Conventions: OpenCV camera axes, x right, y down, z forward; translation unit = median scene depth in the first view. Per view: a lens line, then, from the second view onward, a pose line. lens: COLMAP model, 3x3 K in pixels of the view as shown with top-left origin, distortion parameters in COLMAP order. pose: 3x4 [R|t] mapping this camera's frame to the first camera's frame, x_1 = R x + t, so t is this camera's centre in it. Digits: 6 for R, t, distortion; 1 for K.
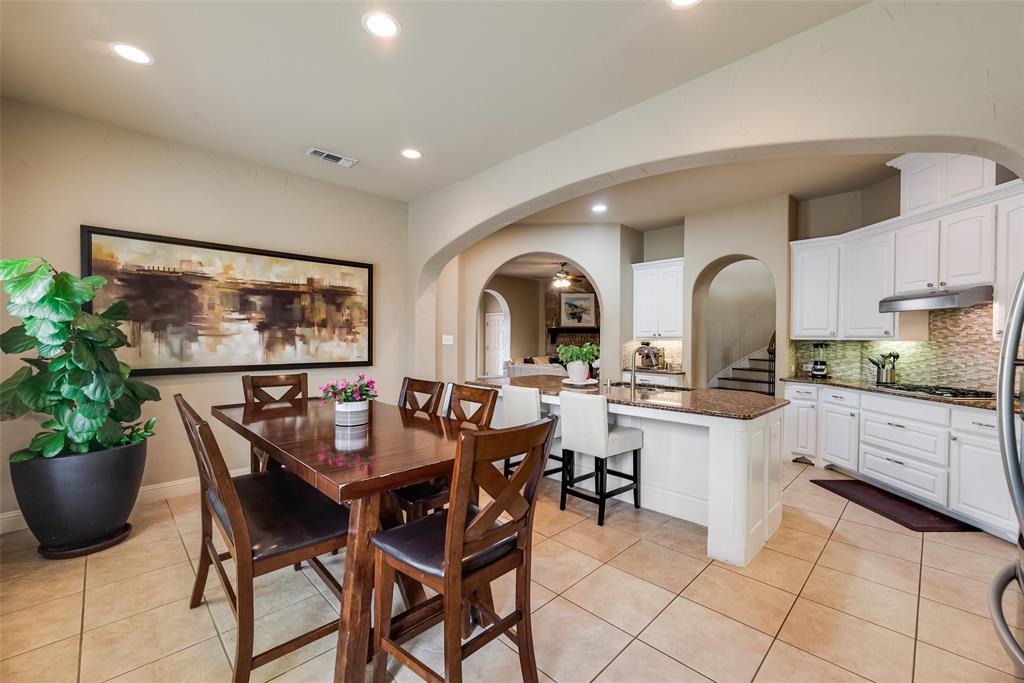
lens RADIAL K [[420.0, 0, 513.1], [0, 420.0, 342.4], [0, 0, 1]] dist [0.002144, 0.000610]
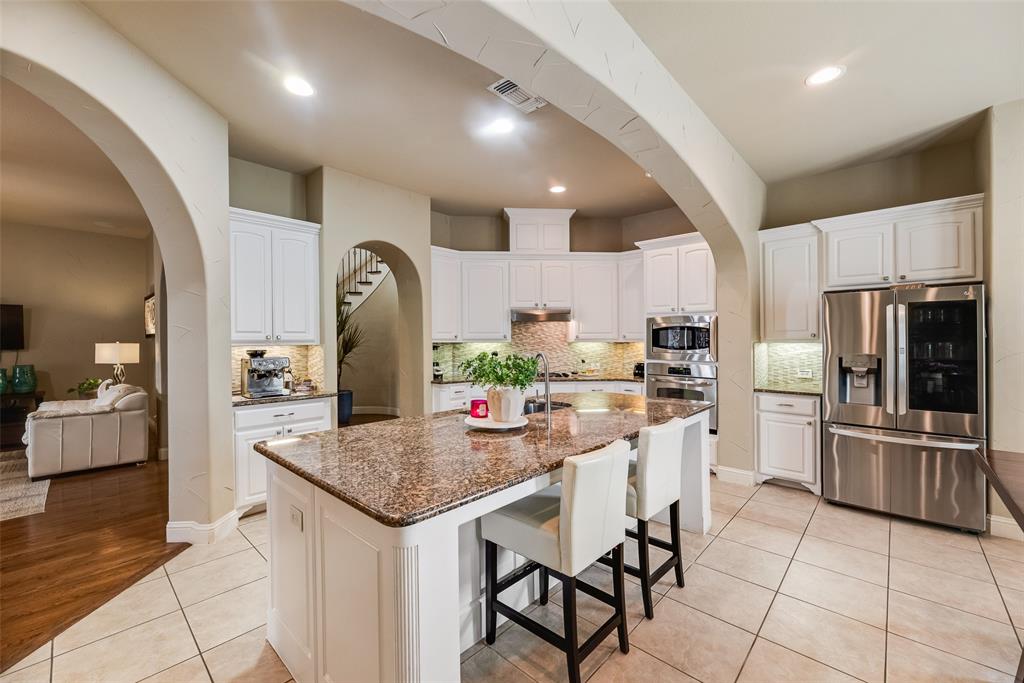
lens RADIAL K [[420.0, 0, 508.9], [0, 420.0, 337.5], [0, 0, 1]] dist [0.002144, 0.000610]
pose [[-0.039835, -0.006459, 0.999185, -0.412878], [0.010991, 0.999916, 0.006902, -0.027572], [-0.999146, 0.011257, -0.039760, 0.991652]]
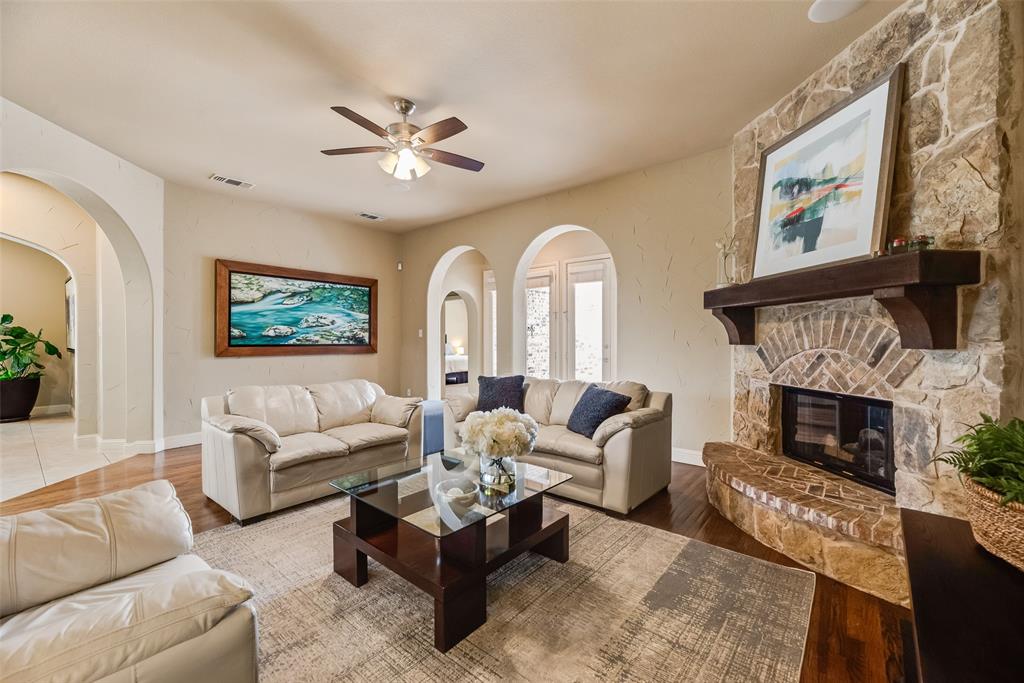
lens RADIAL K [[420.0, 0, 515.5], [0, 420.0, 342.5], [0, 0, 1]] dist [0.002144, 0.000610]
pose [[0.099100, 0.002430, -0.995074, 1.030361], [-0.007224, 0.999972, 0.001723, 0.005201], [0.995051, 0.007018, 0.099115, 2.336181]]
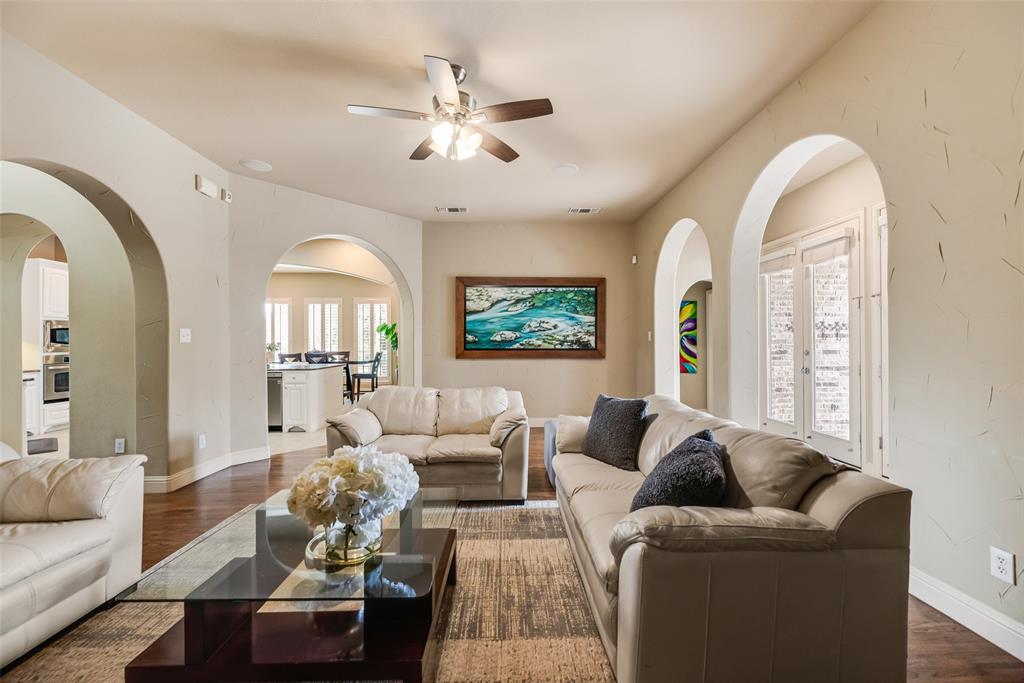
lens RADIAL K [[420.0, 0, 512.5], [0, 420.0, 340.7], [0, 0, 1]] dist [0.002144, 0.000610]
pose [[-0.688001, -0.006756, -0.725678, 0.654422], [-0.006751, 0.999973, -0.002910, -0.003854], [0.725678, 0.002897, -0.688028, 2.741086]]
